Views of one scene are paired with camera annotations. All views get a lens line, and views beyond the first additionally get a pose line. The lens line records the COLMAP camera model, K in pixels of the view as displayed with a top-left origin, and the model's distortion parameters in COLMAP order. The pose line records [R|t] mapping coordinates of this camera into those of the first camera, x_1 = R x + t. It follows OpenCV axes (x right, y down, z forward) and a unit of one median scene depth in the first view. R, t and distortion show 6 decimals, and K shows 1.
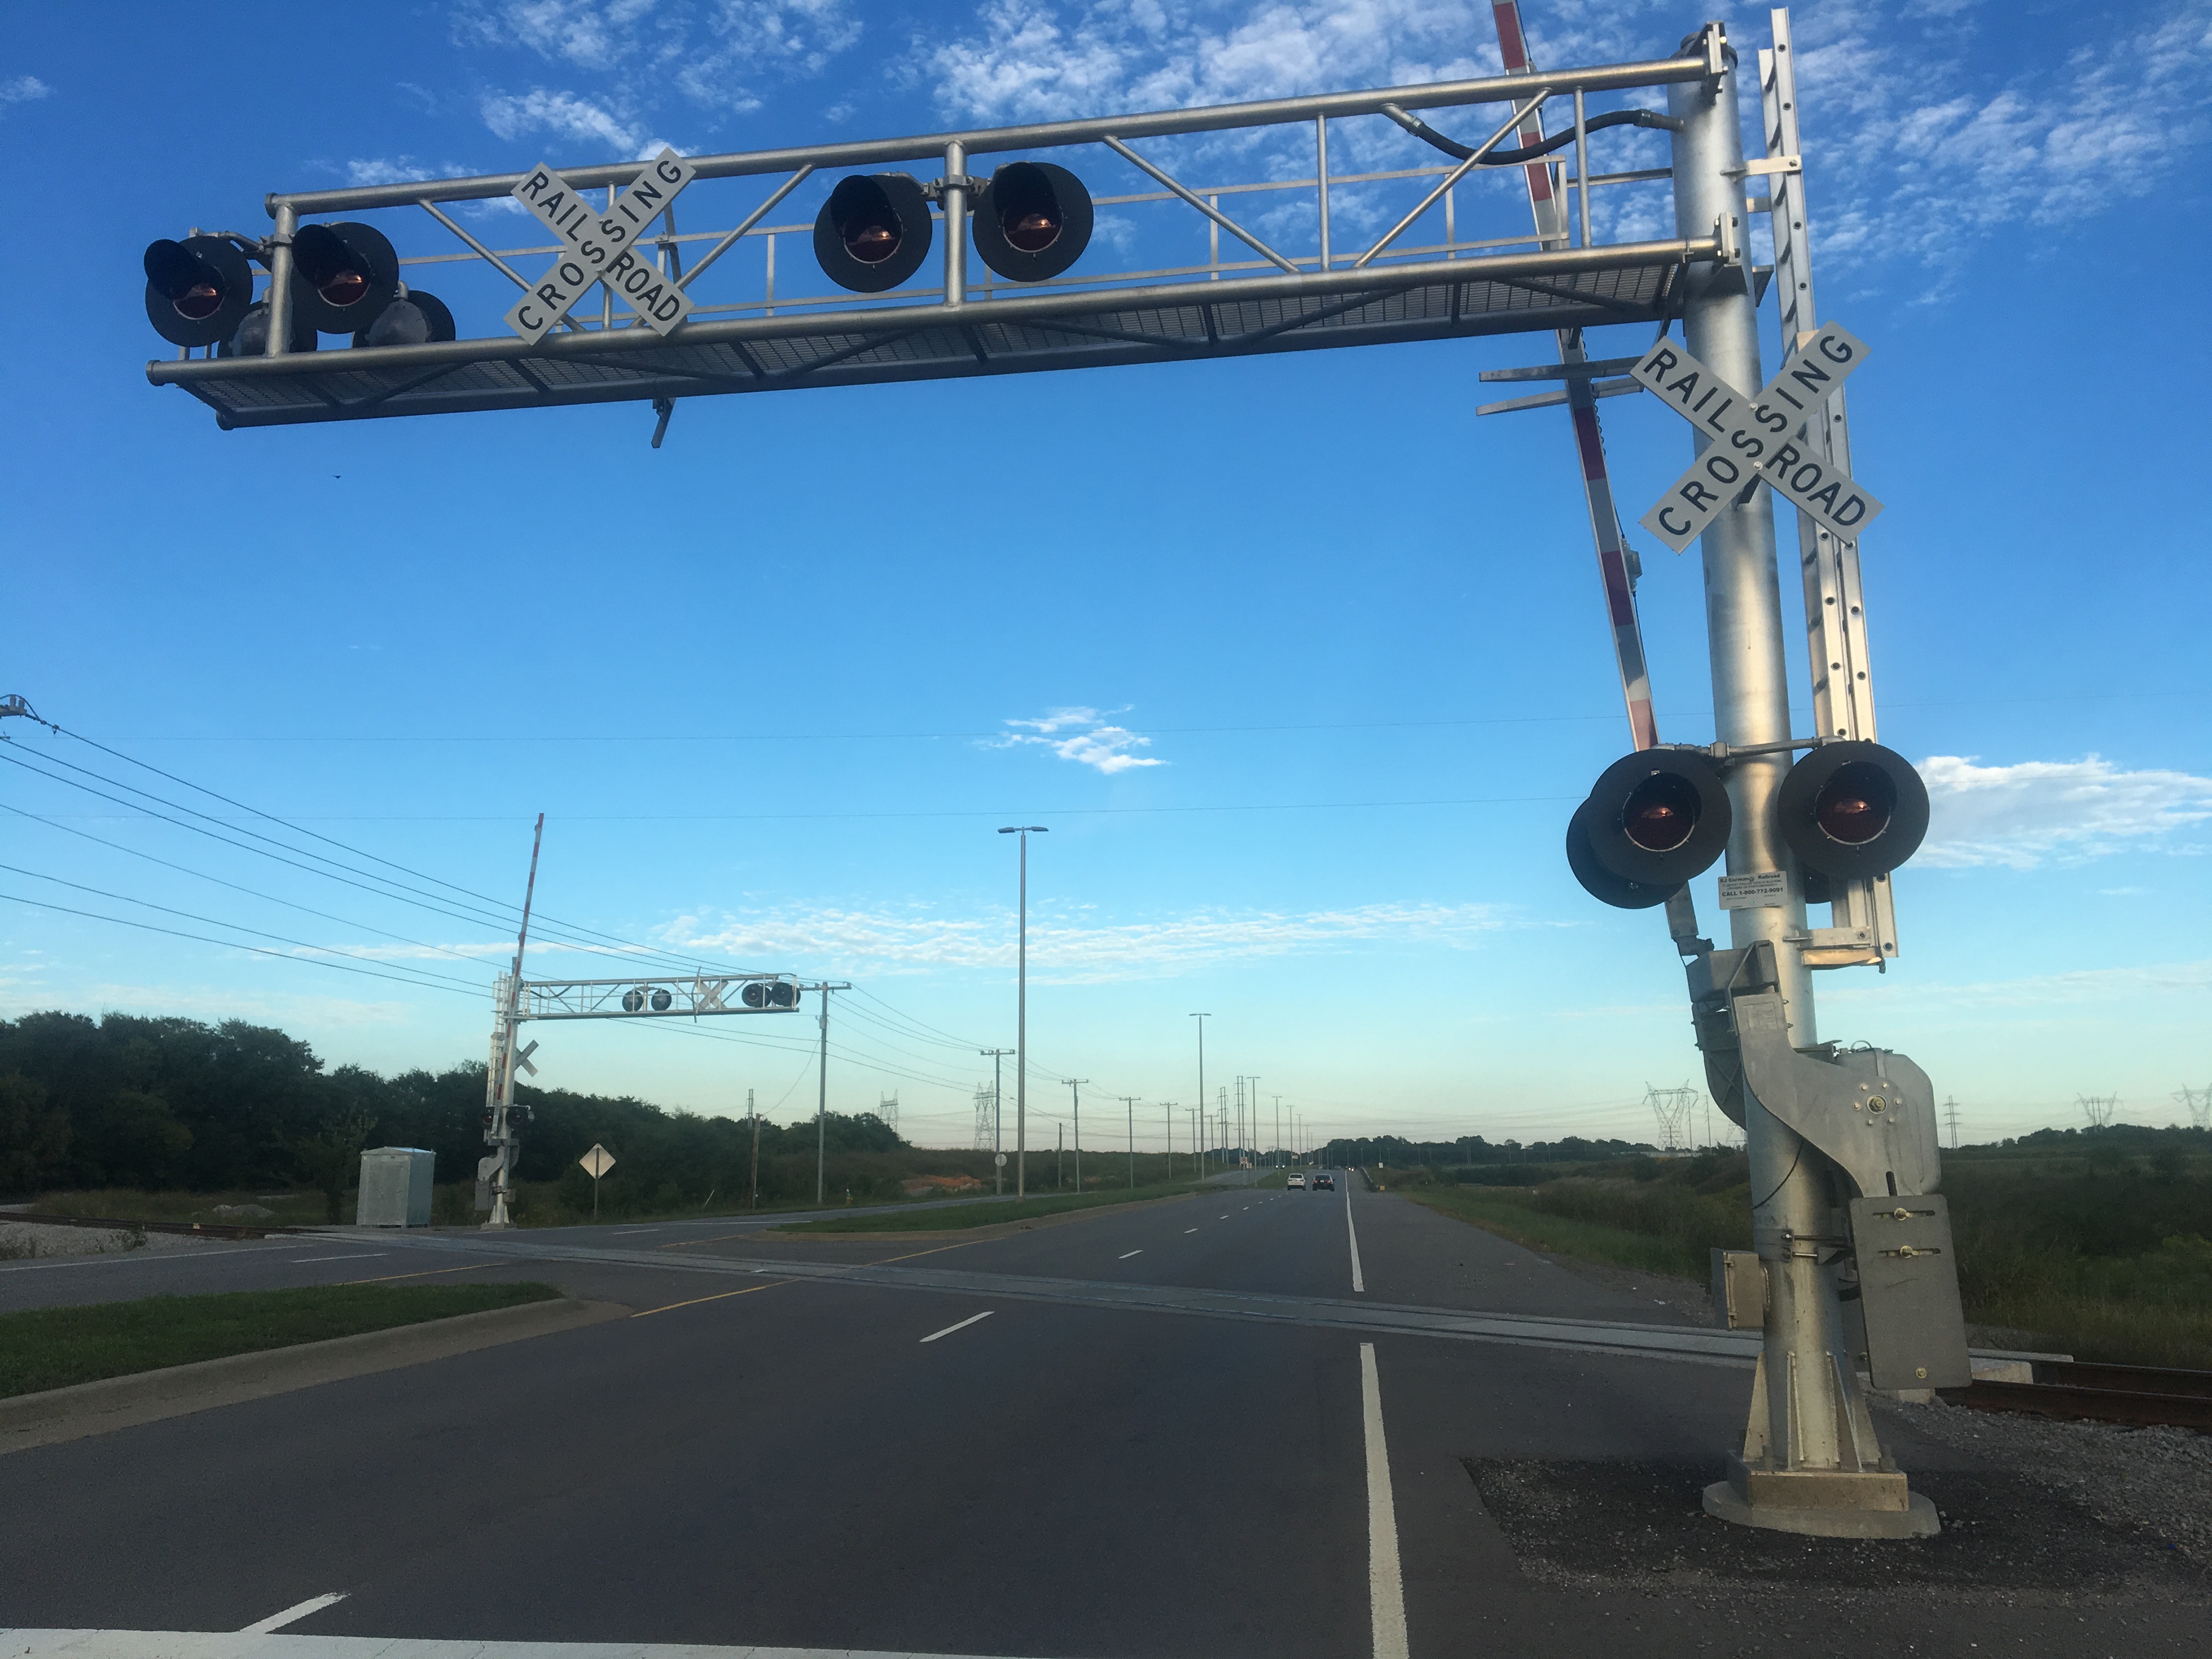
lens RADIAL K [[1882.1, 0, 1084.0], [0, 1882.1, 845.3], [0, 0, 1]] dist [0.053642, -0.080151]
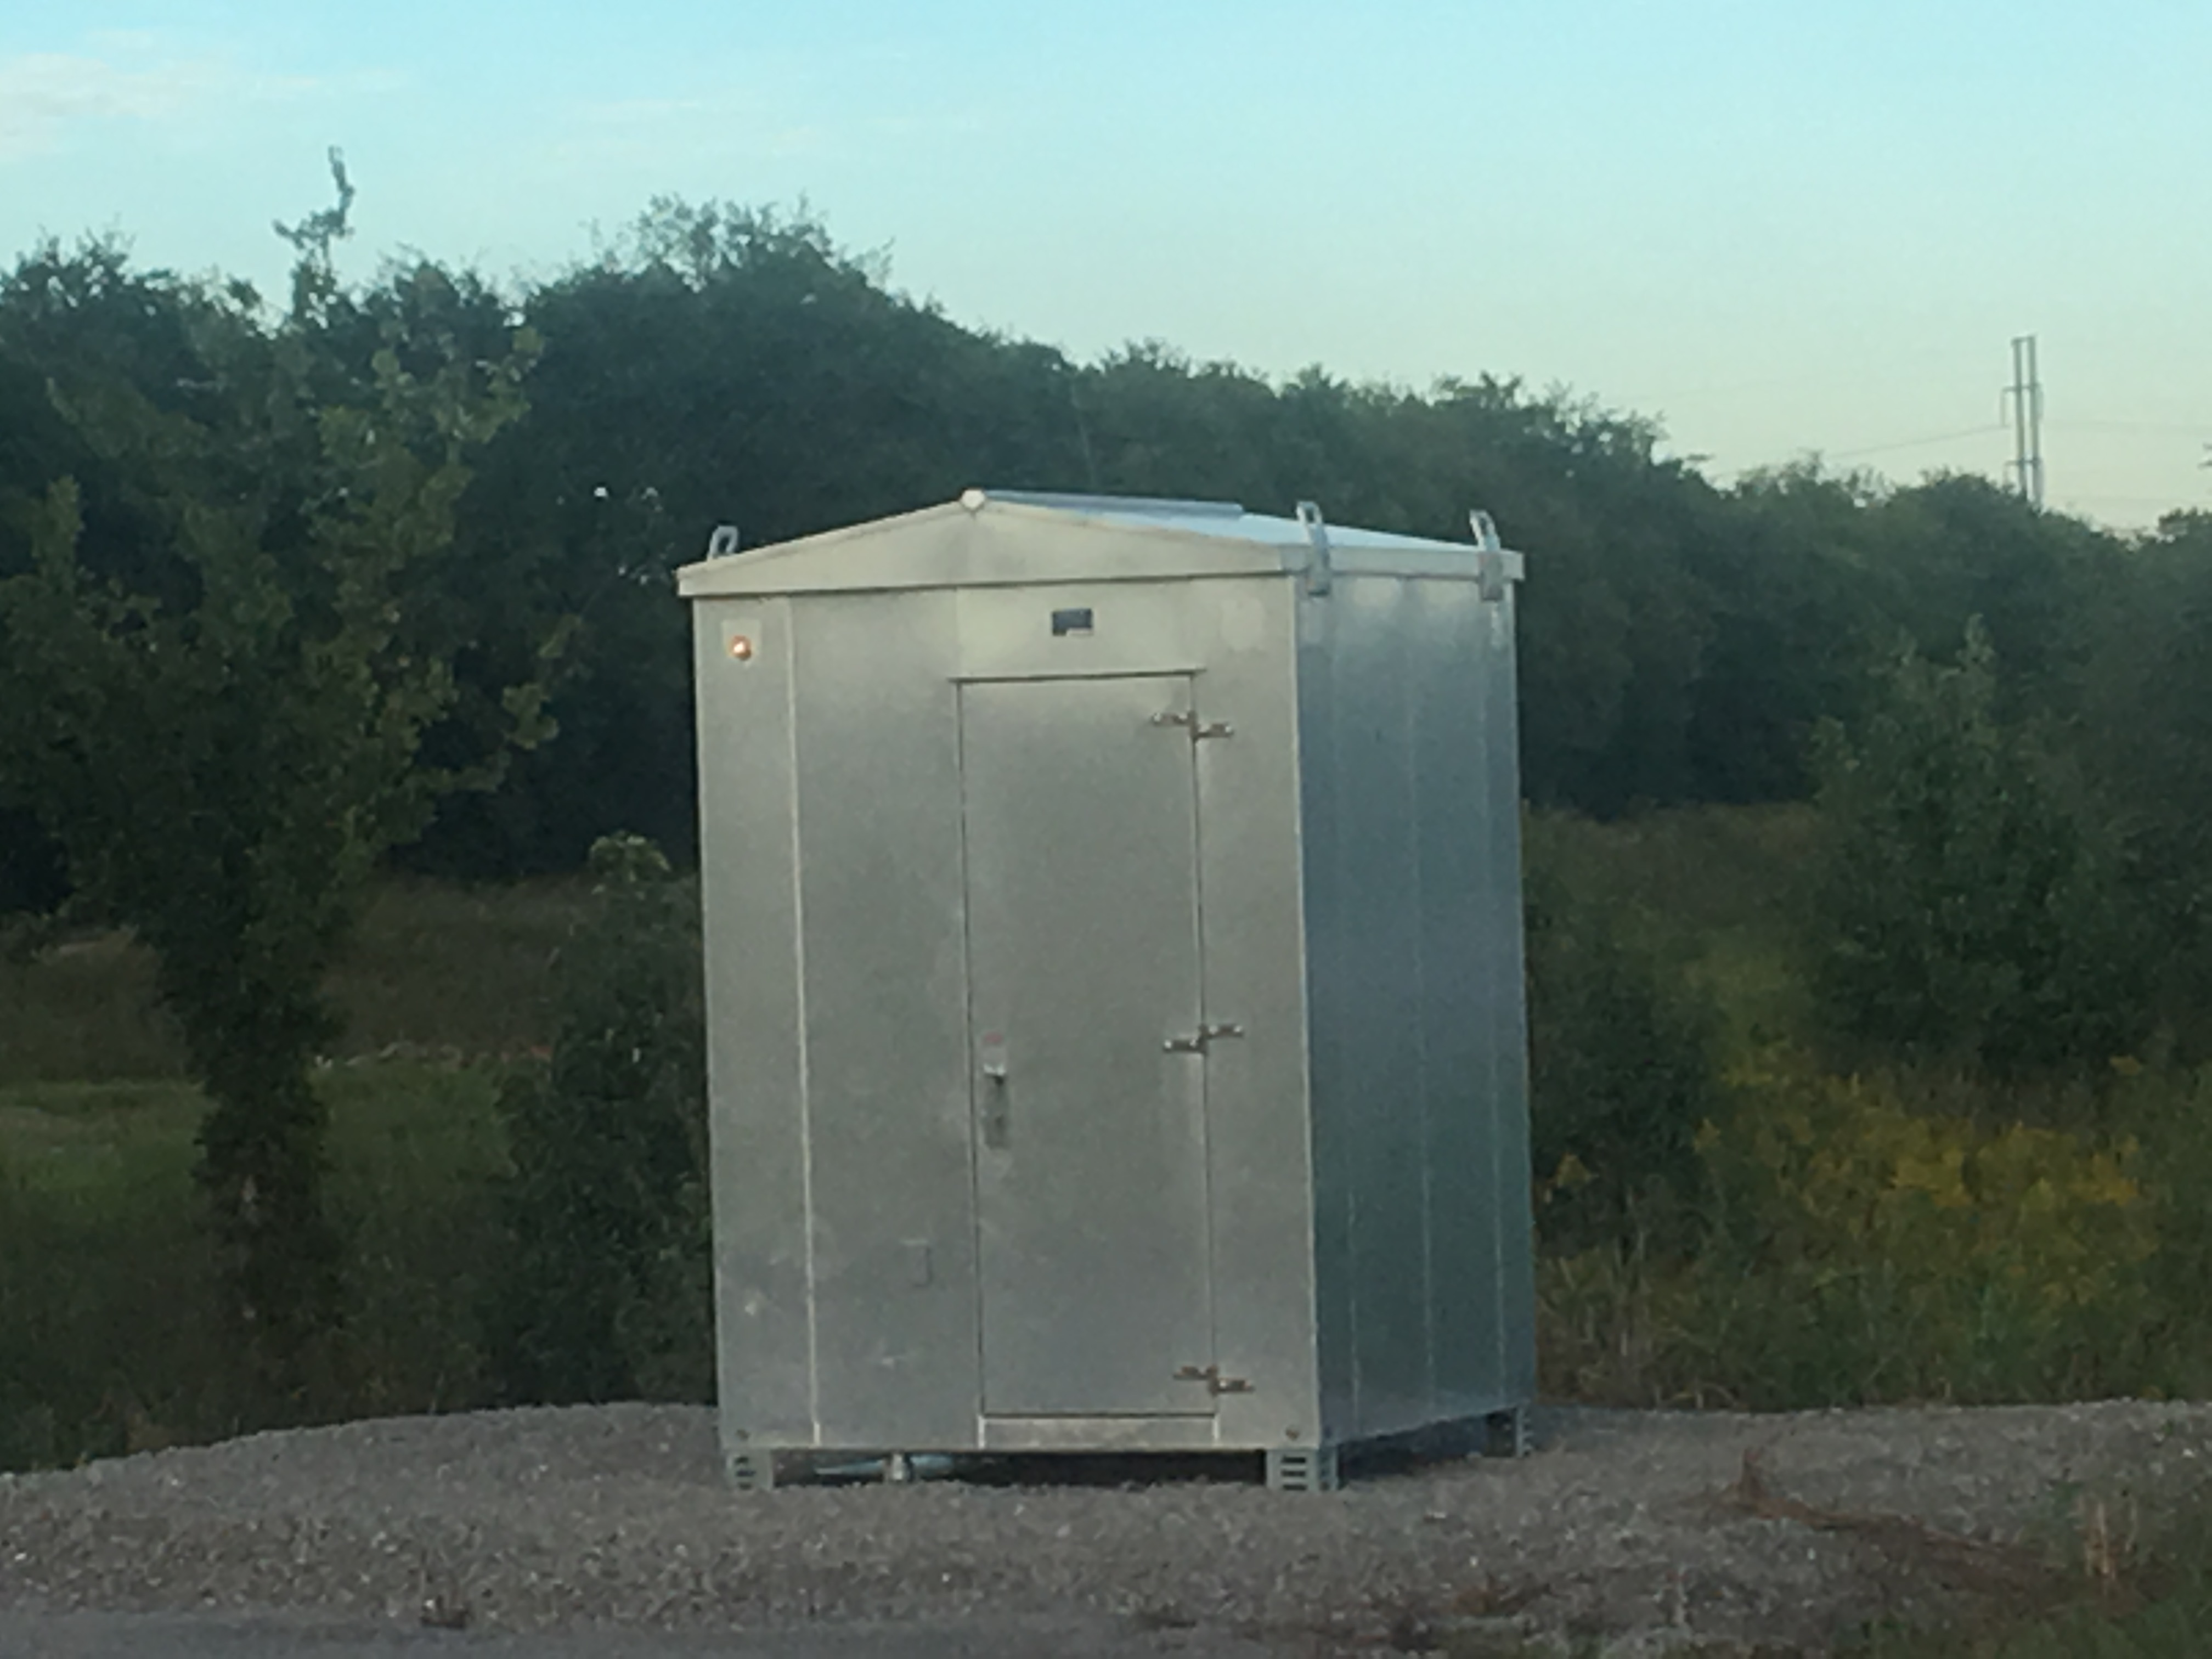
lens RADIAL K [[9410.4, 0, 1102.1], [0, 9410.4, 827.3], [0, 0, 1]] dist [0.100502, 0.000000]
pose [[0.966885, -0.033565, -0.252995, -0.086165], [0.078074, 0.982690, 0.168005, 0.034869], [0.242977, -0.182194, 0.952768, 0.202342]]
